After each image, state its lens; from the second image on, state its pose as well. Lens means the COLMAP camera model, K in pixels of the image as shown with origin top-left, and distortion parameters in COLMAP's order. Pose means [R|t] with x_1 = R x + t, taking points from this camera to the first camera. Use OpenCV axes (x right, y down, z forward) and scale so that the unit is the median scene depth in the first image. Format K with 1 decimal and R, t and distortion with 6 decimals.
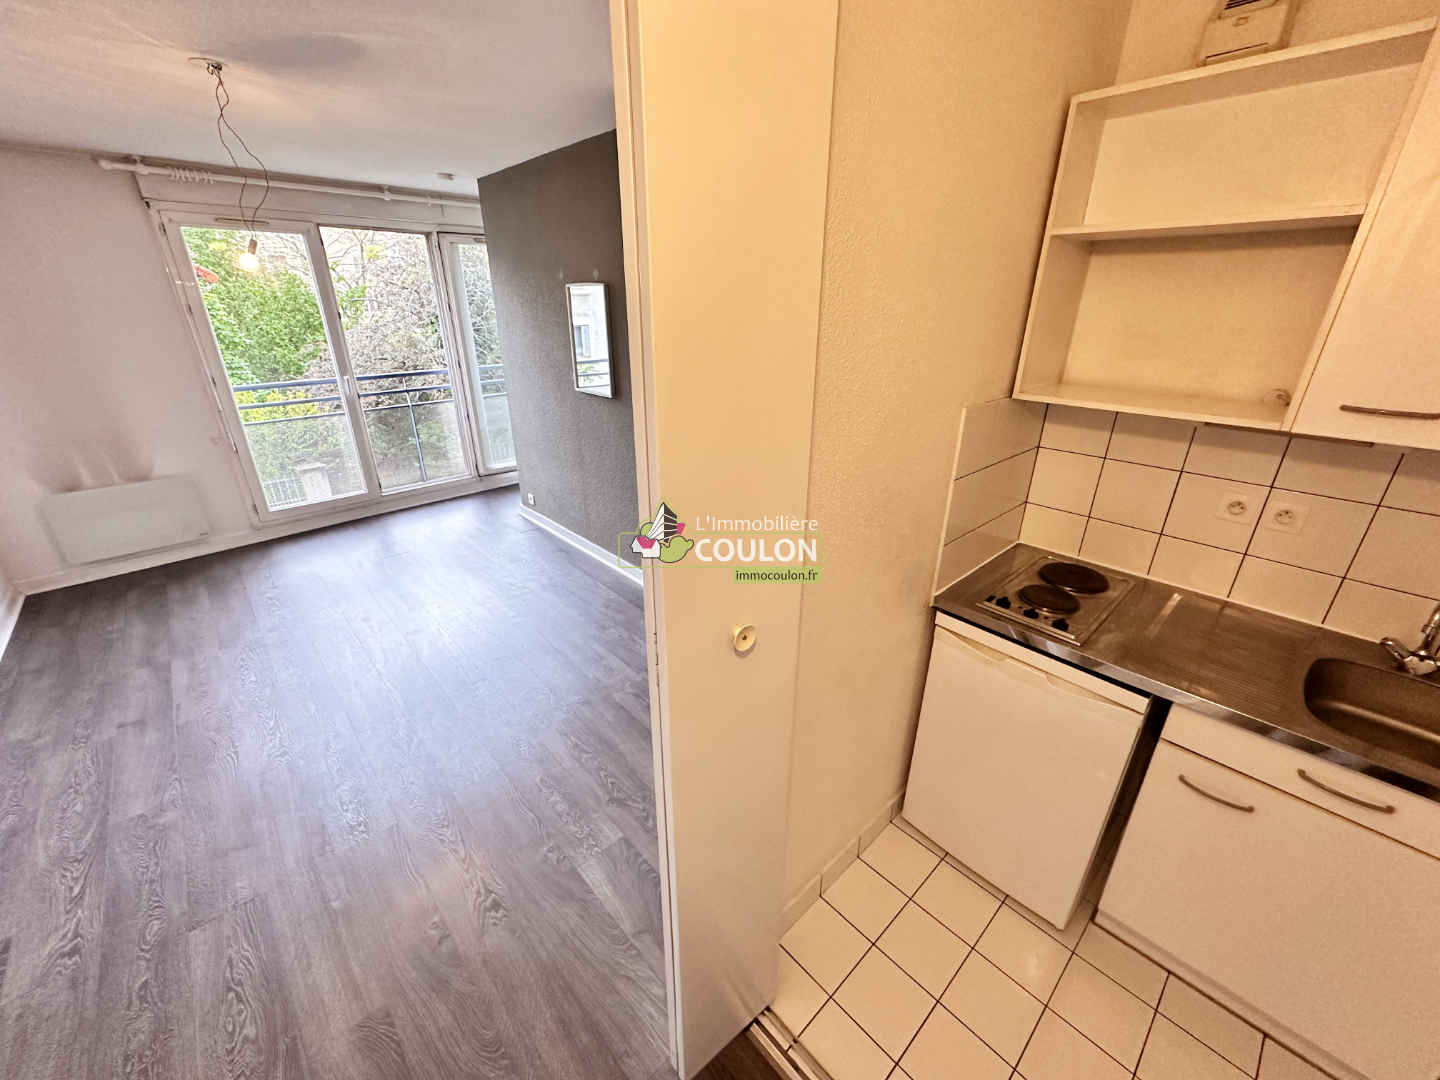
lens RADIAL K [[573.3, 0, 720.3], [0, 573.3, 540.1], [0, 0, 1]] dist [-0.002288, 0.000268]
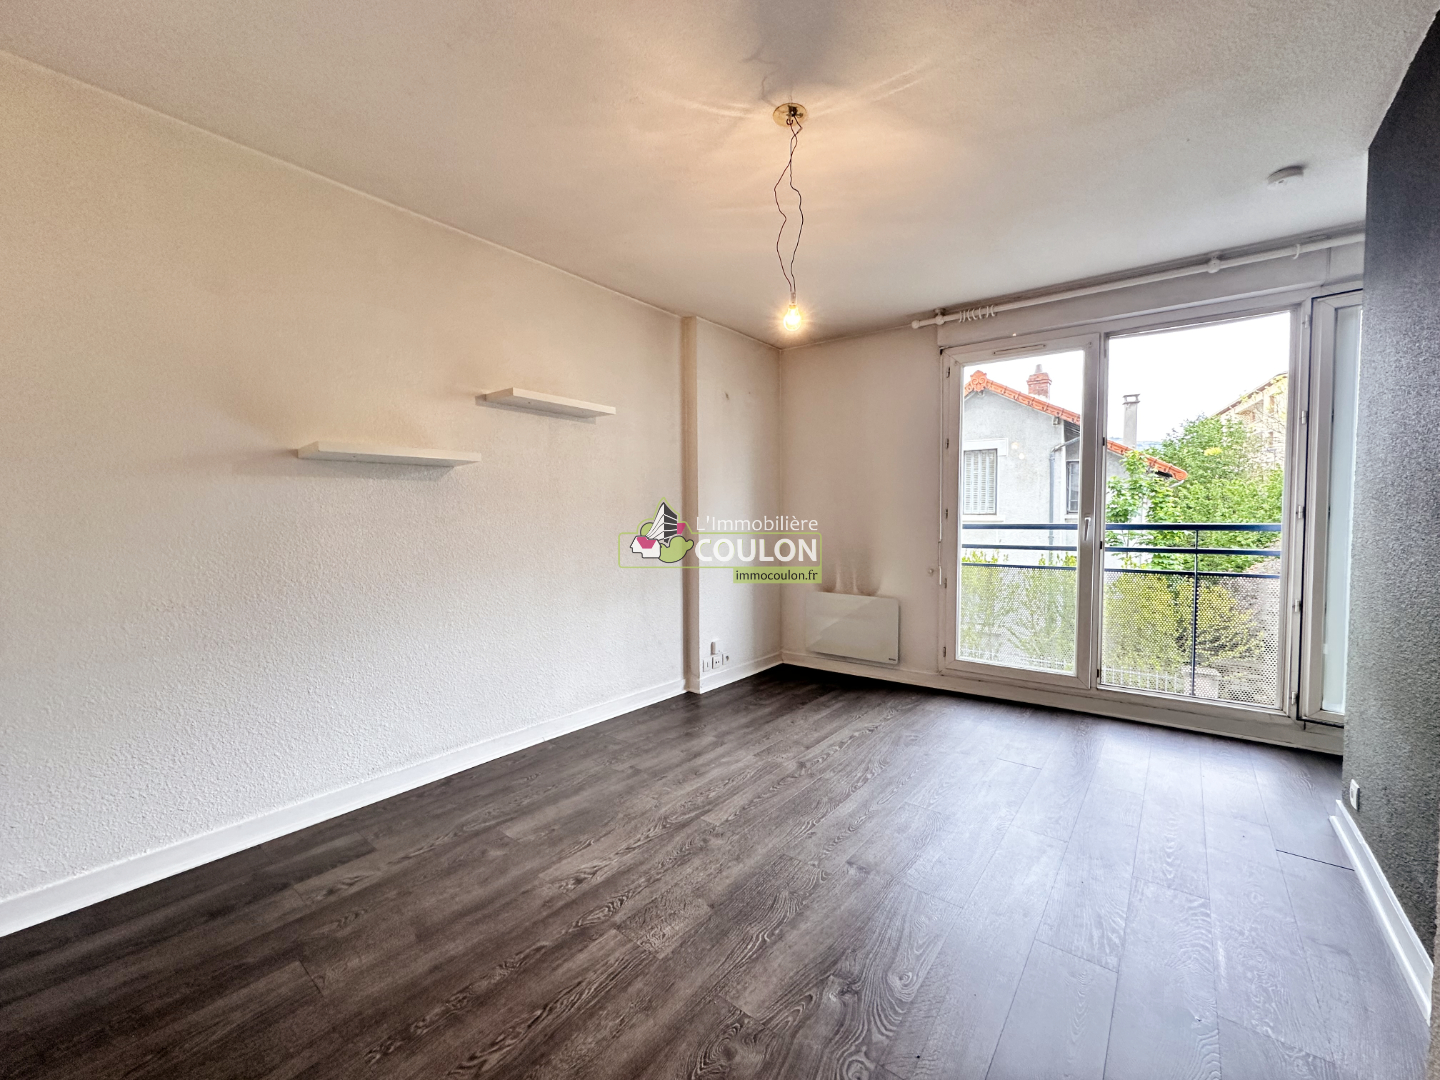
lens RADIAL K [[573.3, 0, 722.8], [0, 573.3, 539.6], [0, 0, 1]] dist [-0.002288, 0.000268]
pose [[0.147268, 0.038190, -0.988359, 0.013940], [-0.381843, 0.923984, -0.021192, -0.063366], [0.912419, 0.380519, 0.150656, 0.471408]]
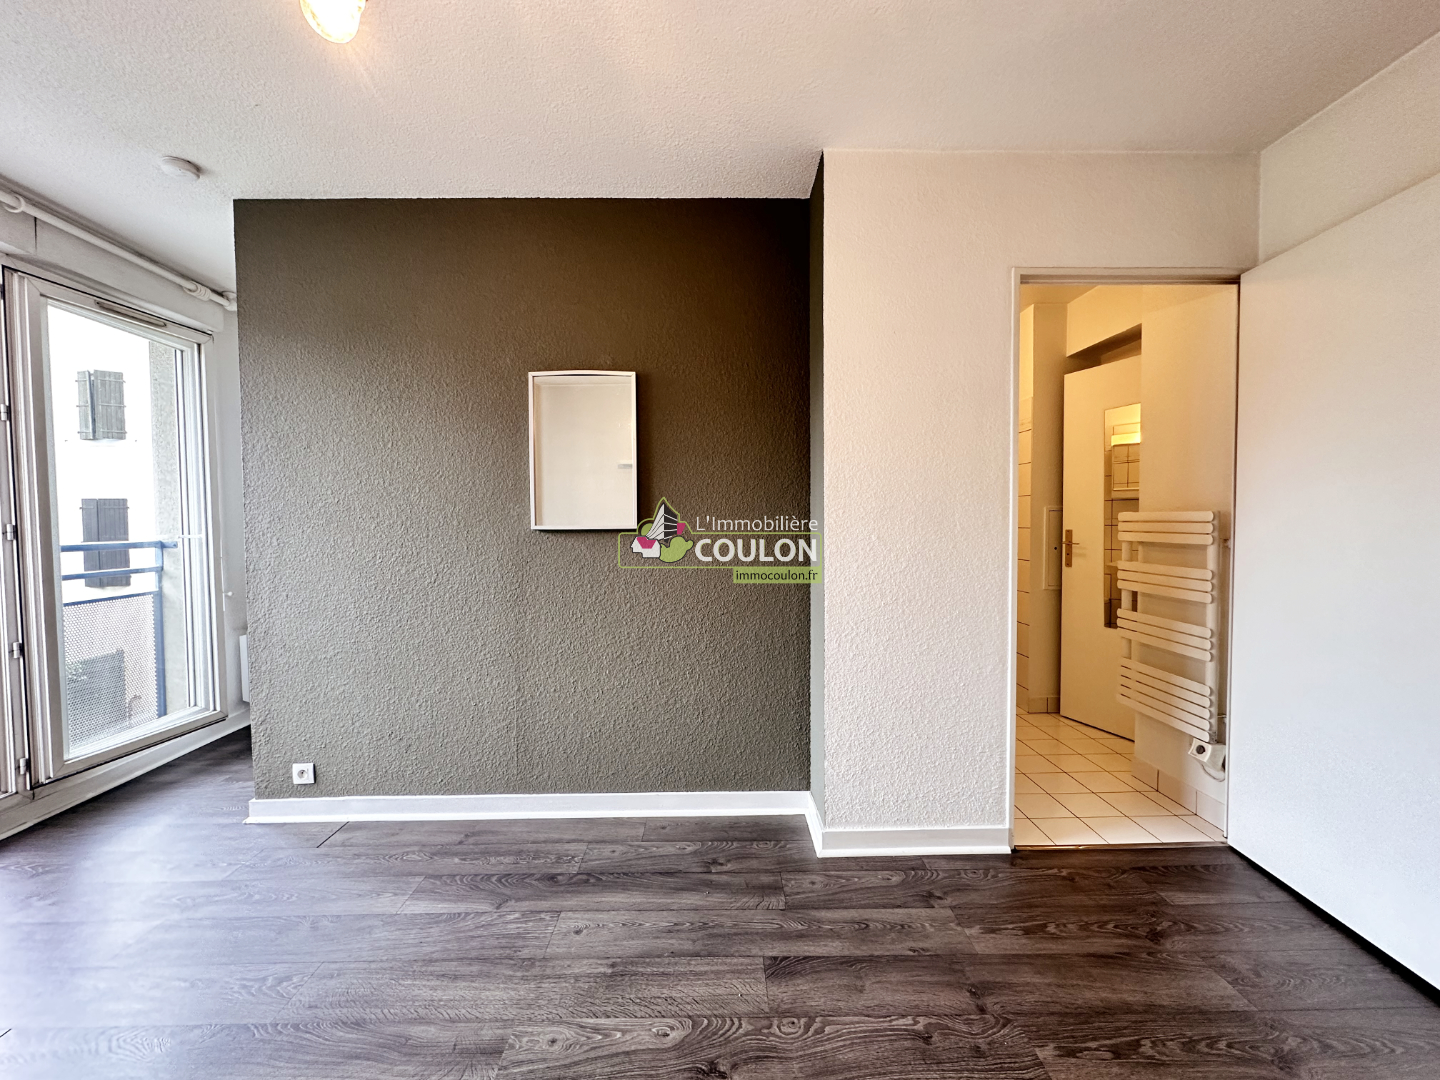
lens RADIAL K [[573.3, 0, 719.8], [0, 573.3, 539.7], [0, 0, 1]] dist [-0.002288, 0.000268]
pose [[0.669465, -0.034699, 0.742033, -0.481957], [0.301096, 0.925848, -0.228355, -0.040647], [-0.679086, 0.376299, 0.630270, 0.402423]]
